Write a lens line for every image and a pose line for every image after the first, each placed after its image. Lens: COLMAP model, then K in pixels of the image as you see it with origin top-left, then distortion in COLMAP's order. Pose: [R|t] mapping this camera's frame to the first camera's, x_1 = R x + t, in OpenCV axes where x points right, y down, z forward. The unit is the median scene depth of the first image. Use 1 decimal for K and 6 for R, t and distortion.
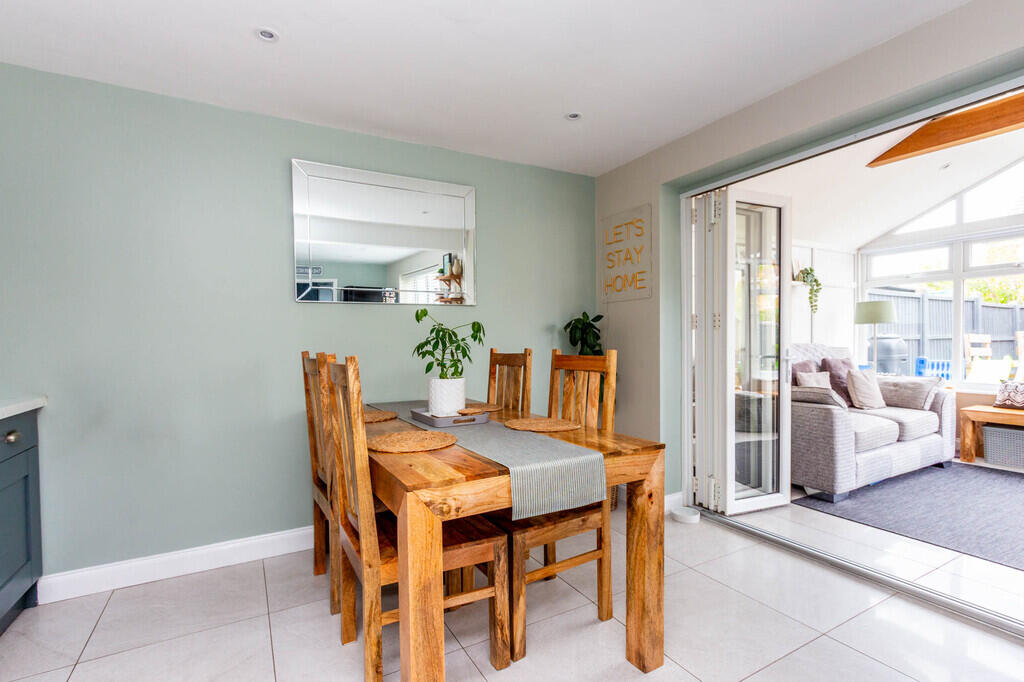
lens RADIAL K [[485.6, 0, 508.3], [0, 485.6, 345.7], [0, 0, 1]] dist [-0.001325, -0.000899]
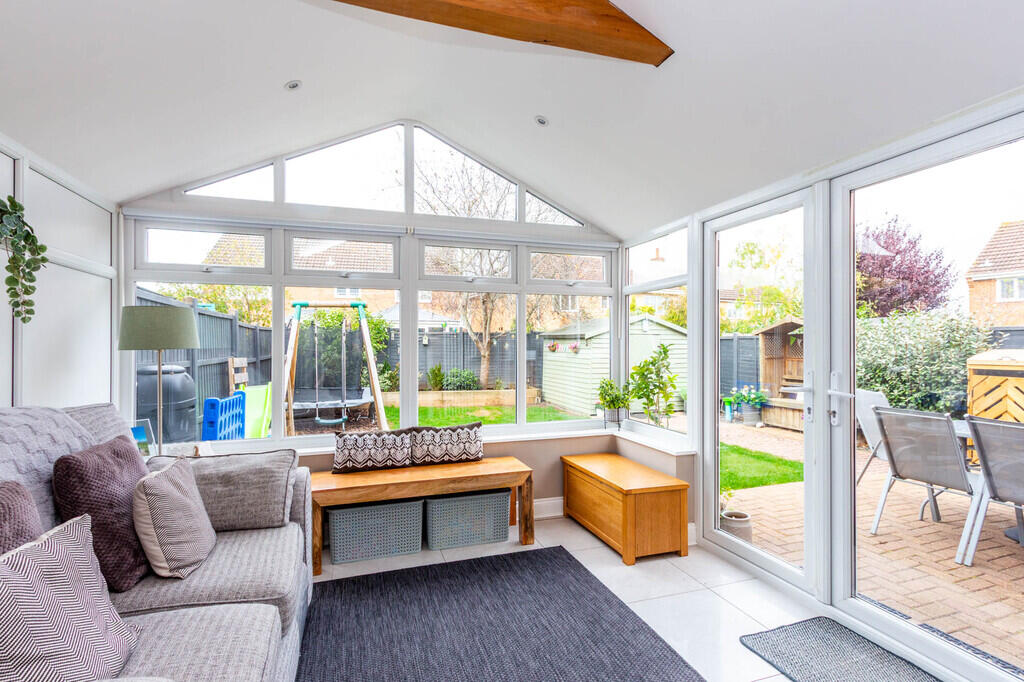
lens RADIAL K [[485.6, 0, 513.7], [0, 485.6, 343.9], [0, 0, 1]] dist [-0.001325, -0.000899]
pose [[0.190129, 0.015363, 0.981639, 0.337831], [0.016696, 0.999682, -0.018879, -0.037855], [-0.981617, 0.019979, 0.189812, 0.561410]]
